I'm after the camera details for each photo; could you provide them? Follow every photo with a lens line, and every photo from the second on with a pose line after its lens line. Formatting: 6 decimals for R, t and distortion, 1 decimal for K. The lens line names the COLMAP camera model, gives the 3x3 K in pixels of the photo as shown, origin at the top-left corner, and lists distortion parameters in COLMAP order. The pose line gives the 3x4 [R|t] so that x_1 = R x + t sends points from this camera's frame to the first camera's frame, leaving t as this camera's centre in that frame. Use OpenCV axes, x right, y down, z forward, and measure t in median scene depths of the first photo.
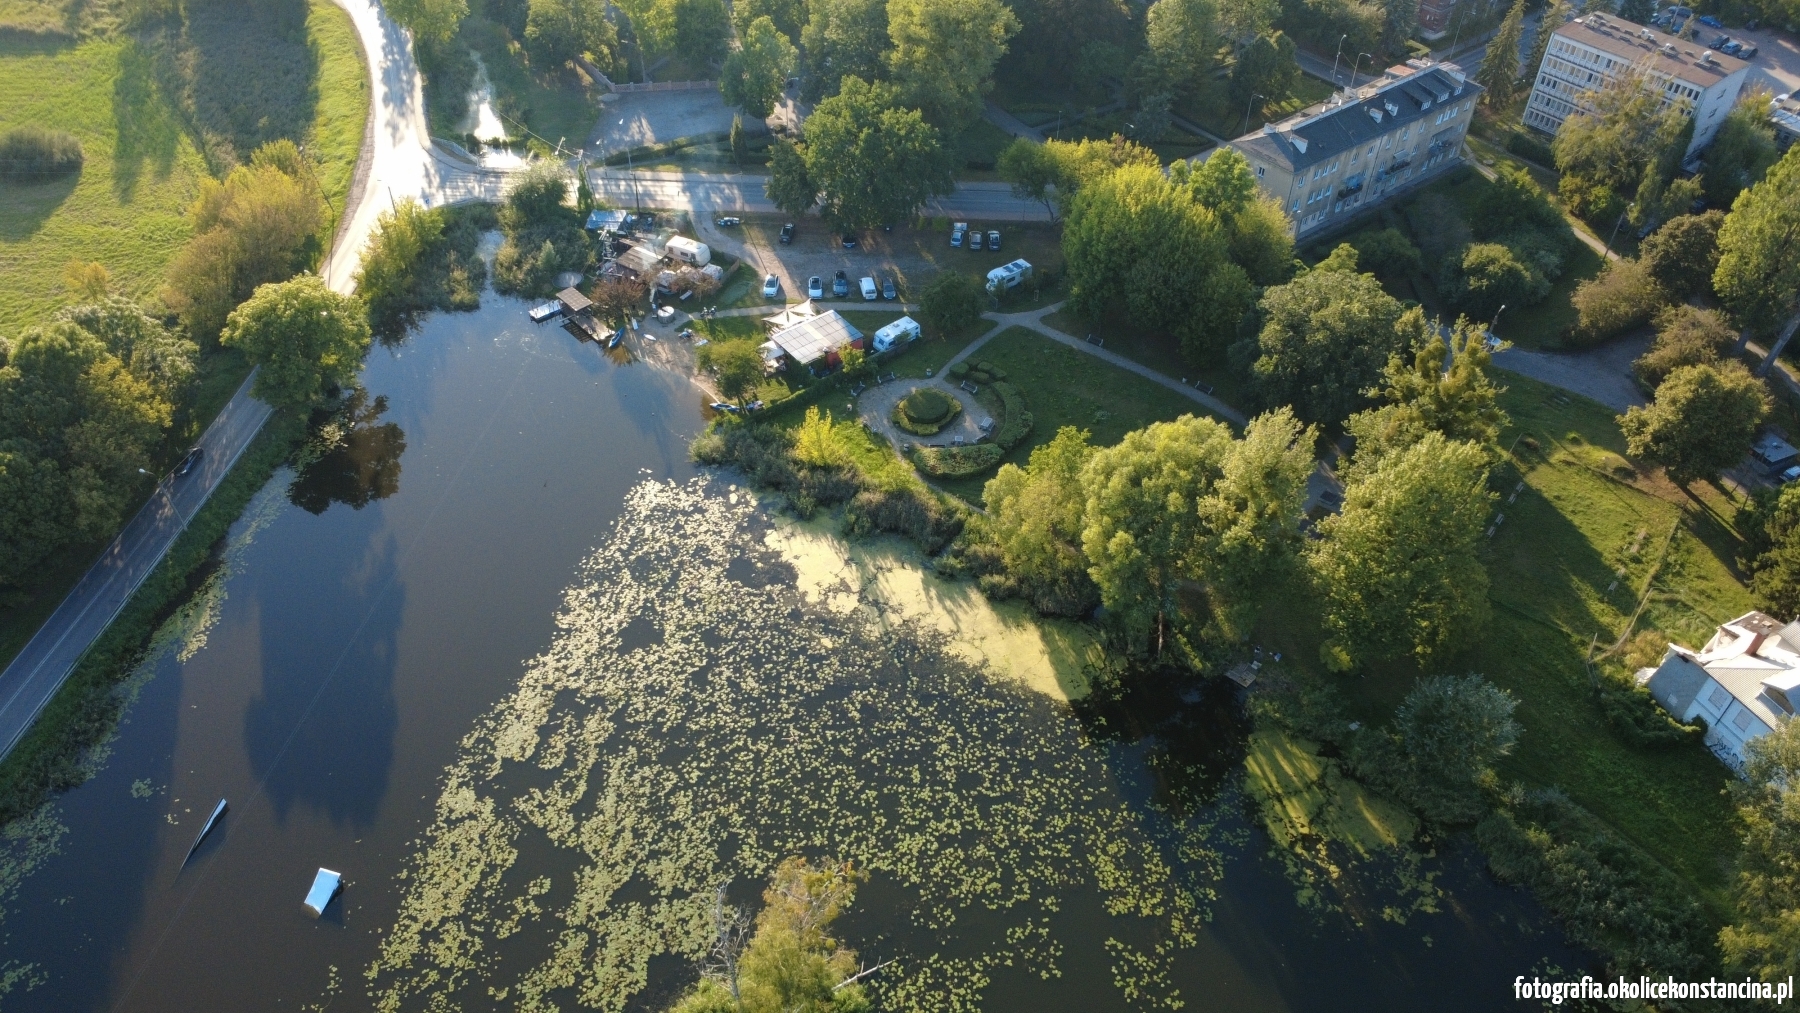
lens RADIAL K [[1306.5, 0, 894.1], [0, 1306.5, 501.9], [0, 0, 1]] dist [-0.005145, 0.002387]
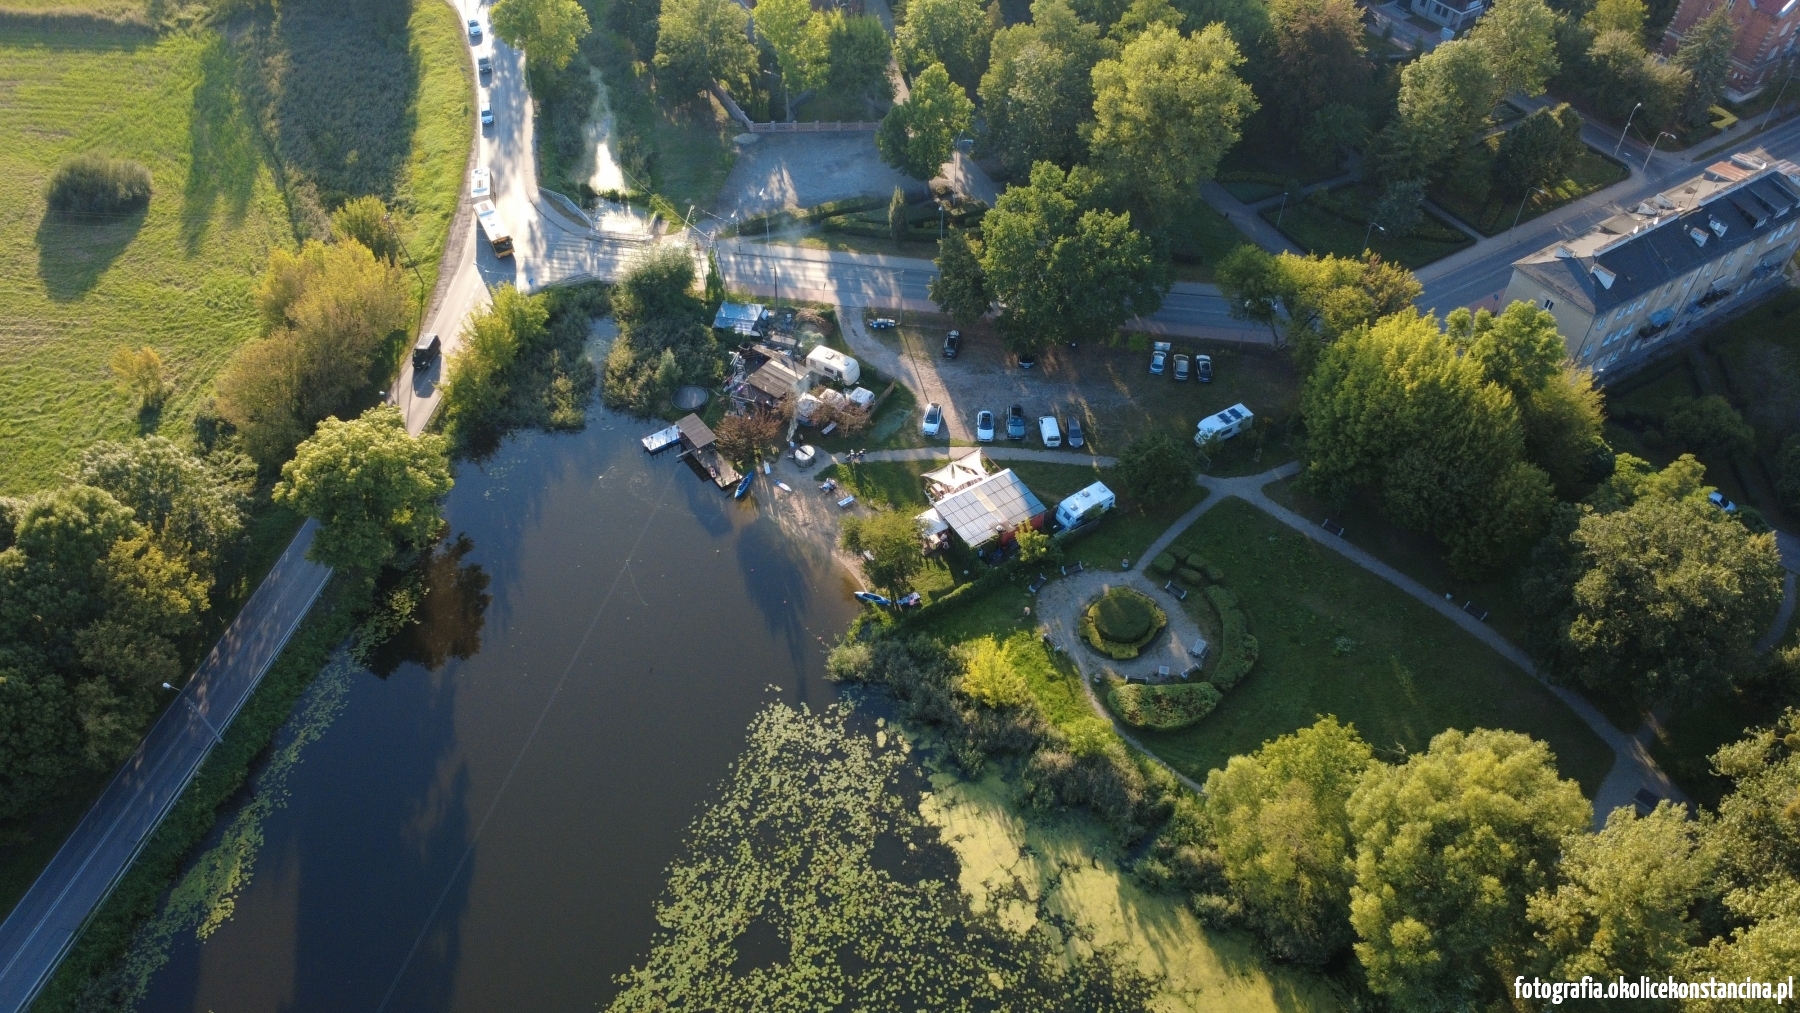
lens RADIAL K [[1306.5, 0, 894.1], [0, 1306.5, 501.9], [0, 0, 1]] dist [-0.005145, 0.002387]
pose [[0.995325, 0.067934, -0.068657, -0.059511], [-0.063565, 0.995928, 0.063930, -0.170450], [0.072720, -0.059267, 0.995590, 0.178736]]
